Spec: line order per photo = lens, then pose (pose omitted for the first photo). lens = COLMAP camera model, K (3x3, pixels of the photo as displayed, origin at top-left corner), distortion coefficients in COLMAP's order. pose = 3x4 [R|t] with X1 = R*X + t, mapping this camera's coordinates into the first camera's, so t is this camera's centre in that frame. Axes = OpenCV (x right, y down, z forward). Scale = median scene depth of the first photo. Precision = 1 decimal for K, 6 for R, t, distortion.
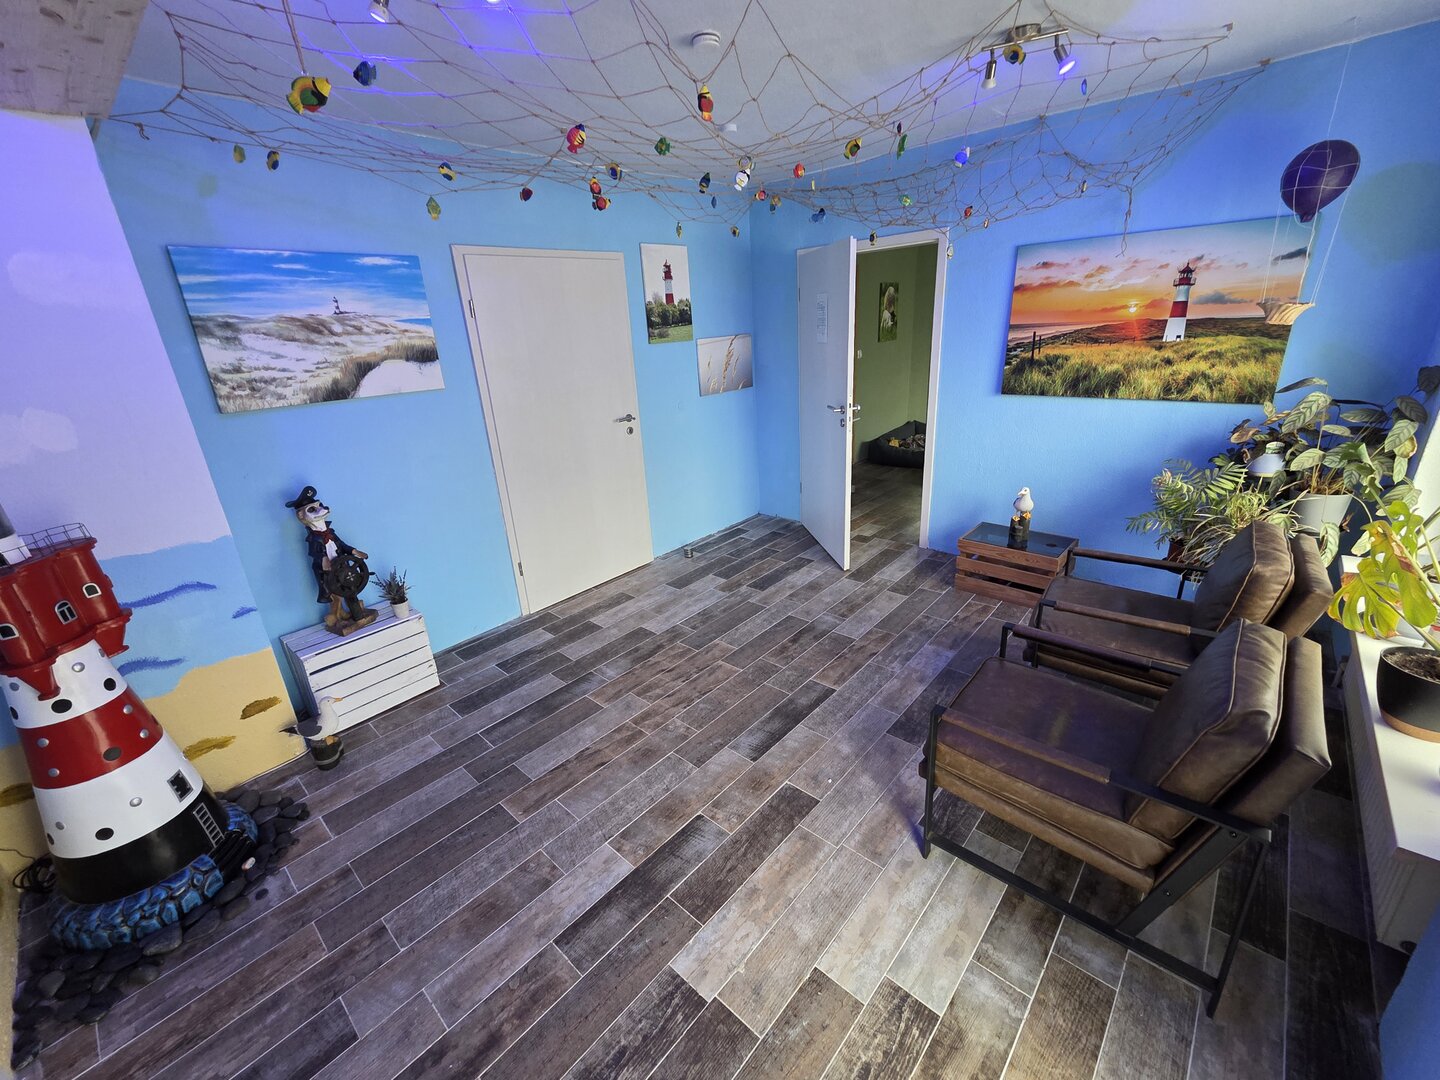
lens RADIAL K [[593.9, 0, 719.4], [0, 593.9, 534.7], [0, 0, 1]] dist [0.002311, 0.000245]
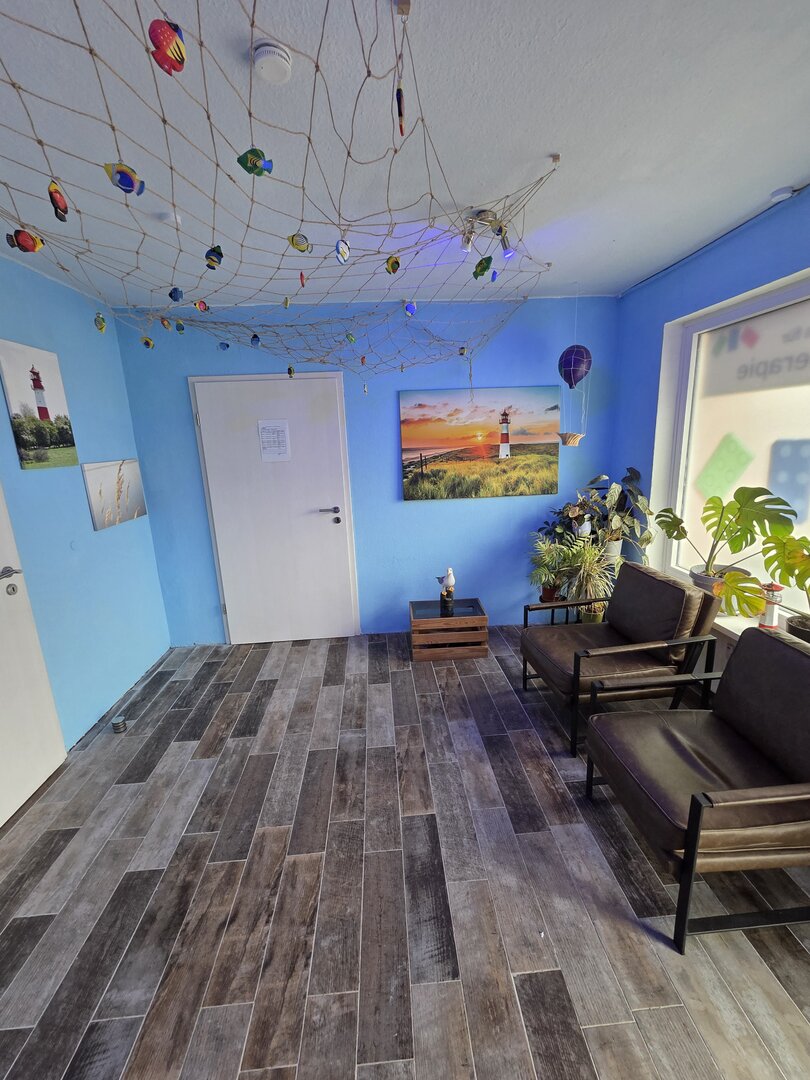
lens RADIAL K [[445.4, 0, 405.0], [0, 445.4, 540.0], [0, 0, 1]] dist [0.002311, 0.000245]
pose [[0.697170, -0.130424, 0.704942, -0.258588], [0.245386, 0.967330, -0.063712, -0.114996], [-0.673602, 0.217401, 0.706398, 0.420224]]
